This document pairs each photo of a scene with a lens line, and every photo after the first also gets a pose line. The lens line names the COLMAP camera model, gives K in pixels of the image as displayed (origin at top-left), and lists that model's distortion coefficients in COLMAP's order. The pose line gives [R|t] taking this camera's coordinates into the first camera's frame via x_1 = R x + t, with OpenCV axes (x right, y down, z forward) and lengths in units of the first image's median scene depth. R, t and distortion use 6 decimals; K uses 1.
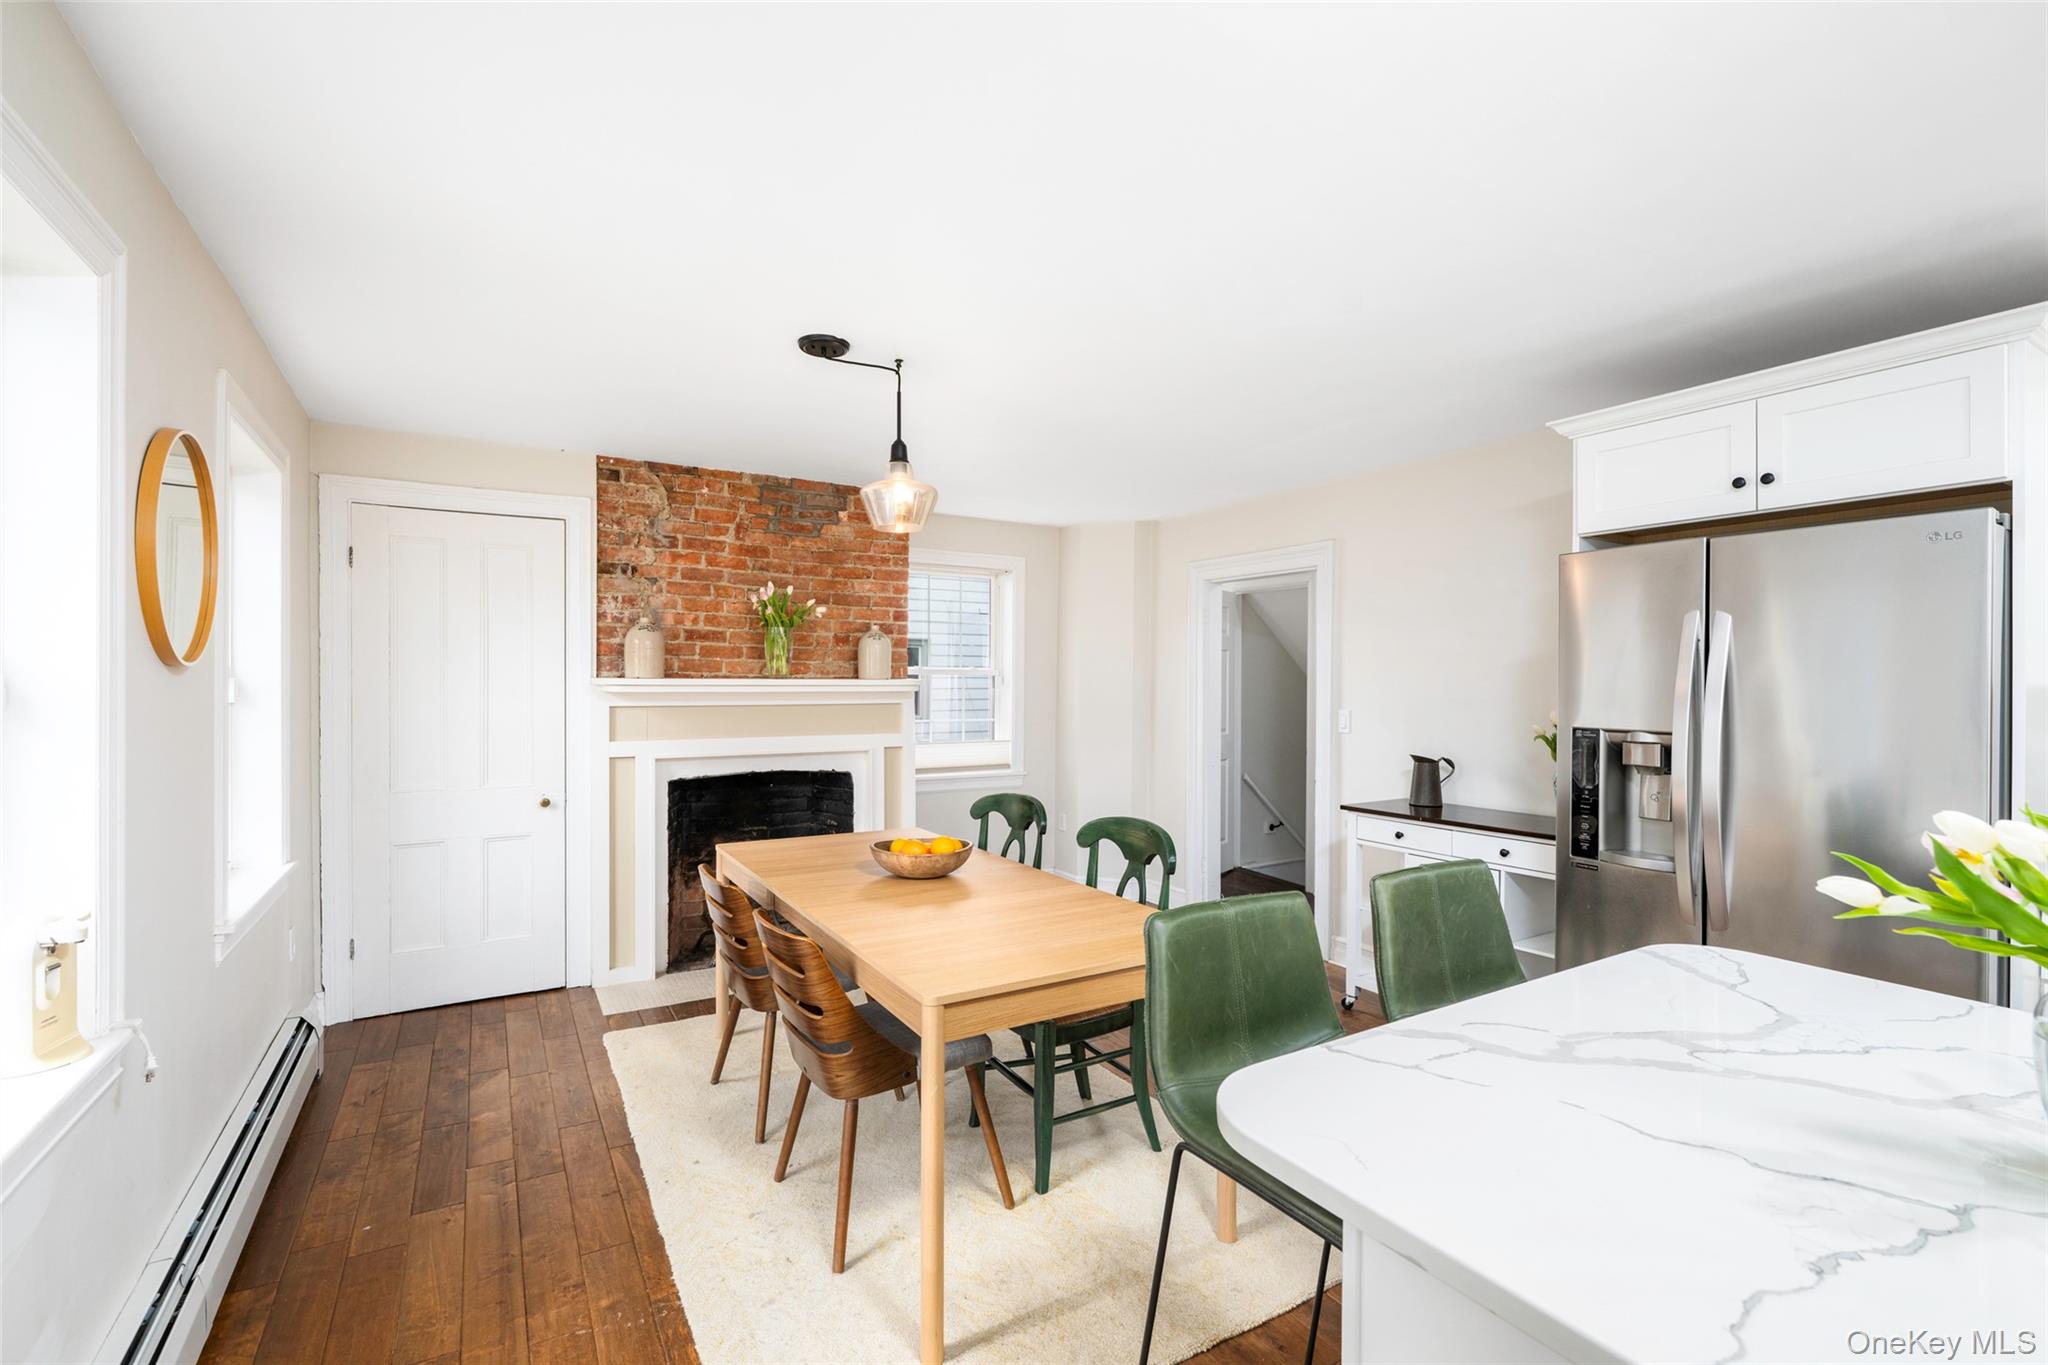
lens RADIAL K [[907.4, 0, 1005.8], [0, 907.4, 684.1], [0, 0, 1]] dist [-0.003816, 0.001302]
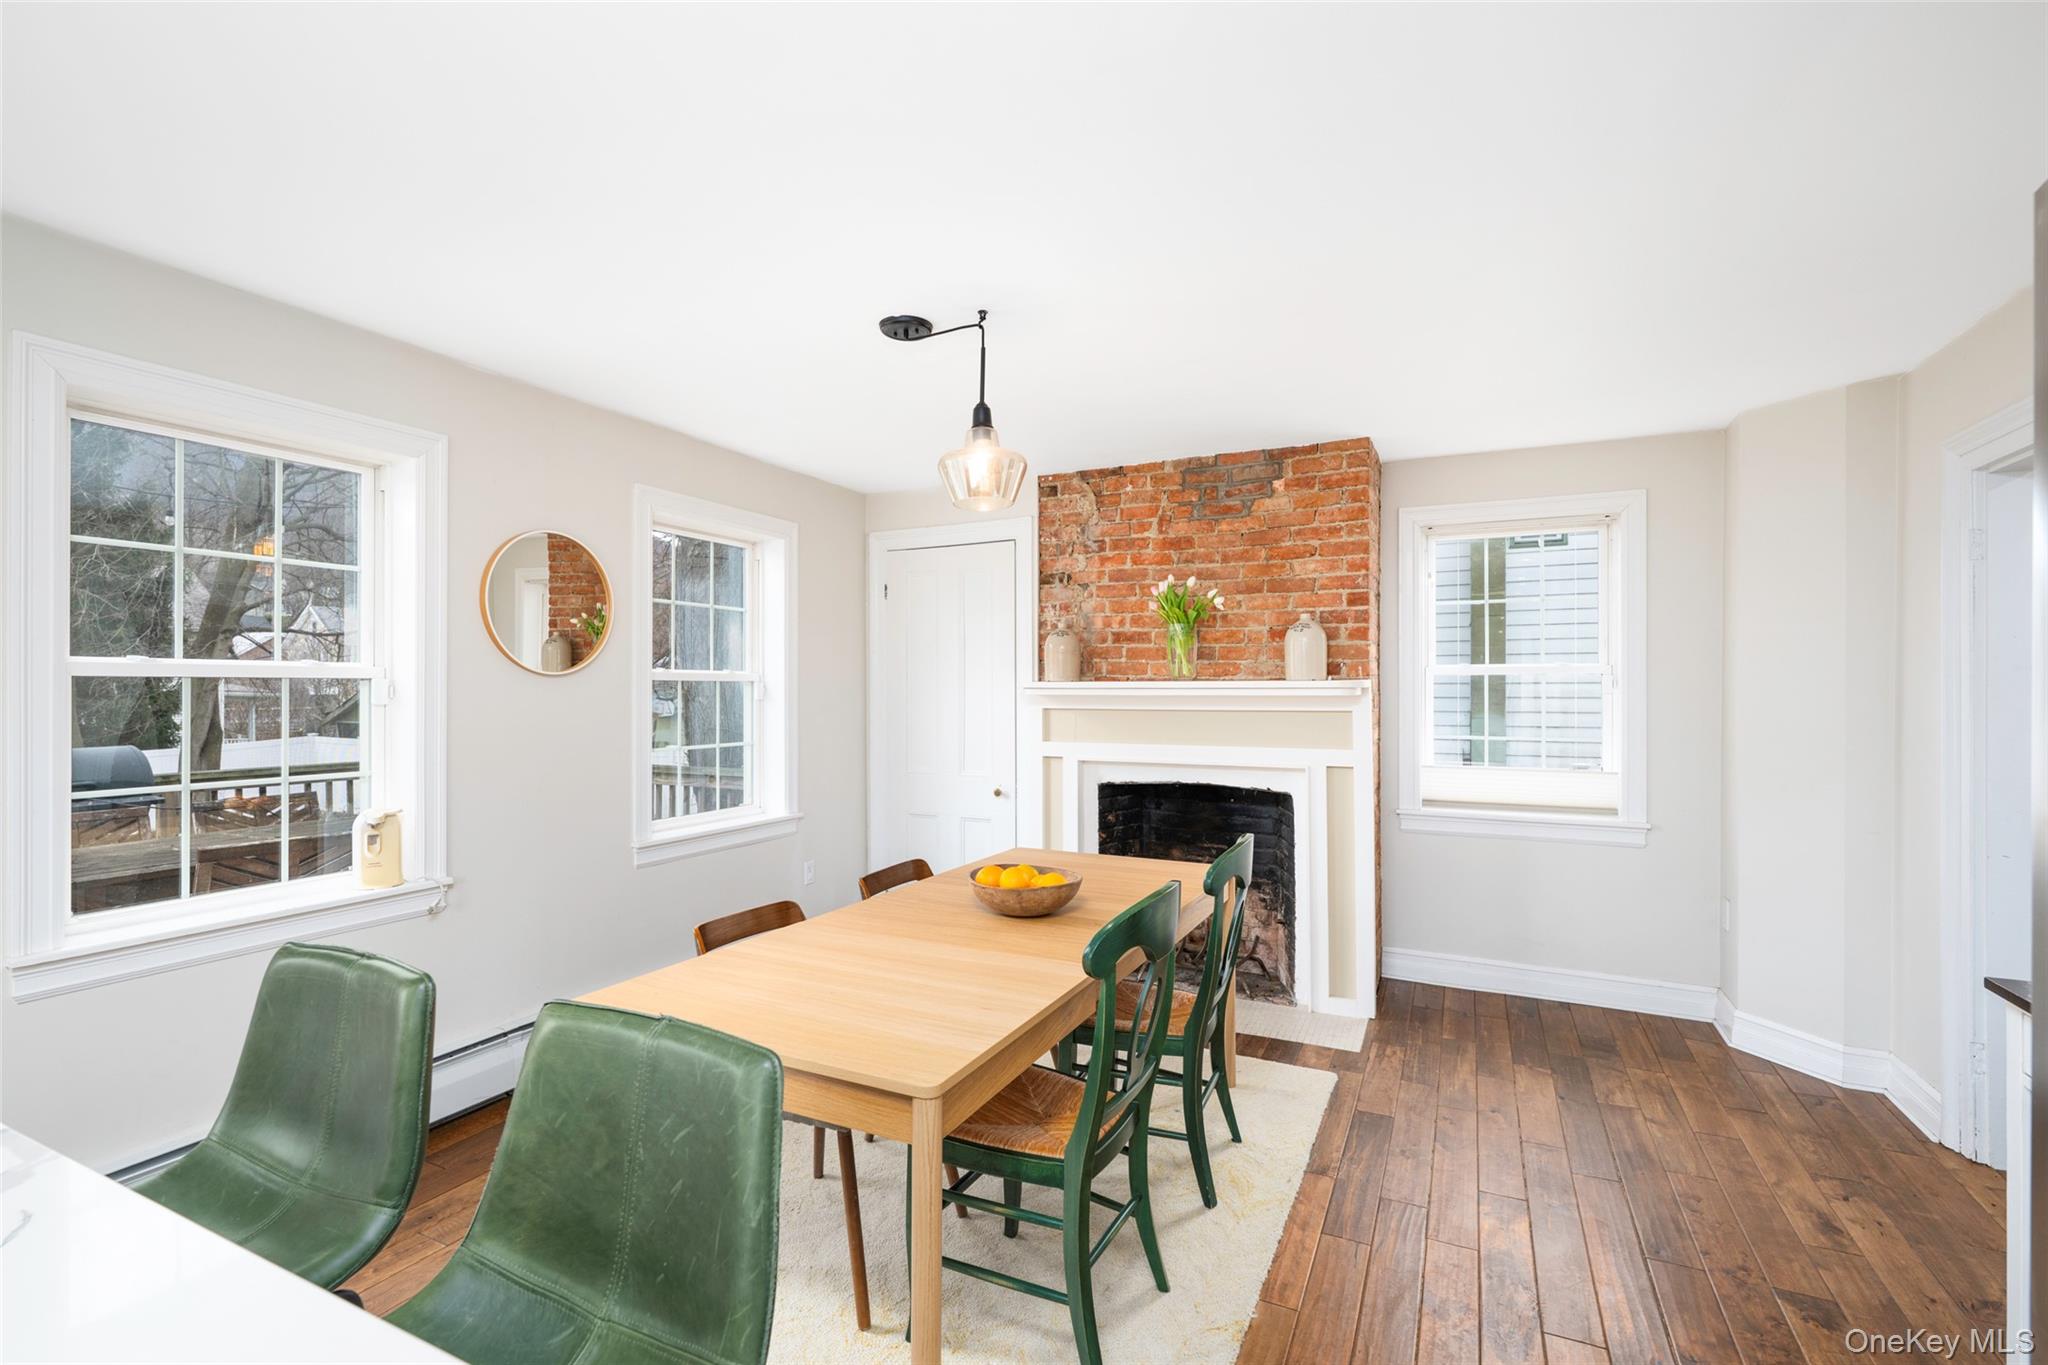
lens RADIAL K [[907.4, 0, 1014.7], [0, 907.4, 687.9], [0, 0, 1]] dist [-0.003816, 0.001302]
pose [[0.546779, -0.004500, -0.837265, 0.433973], [0.000161, 0.999986, -0.005270, 0.006028], [0.837277, 0.002747, 0.546772, 0.382190]]
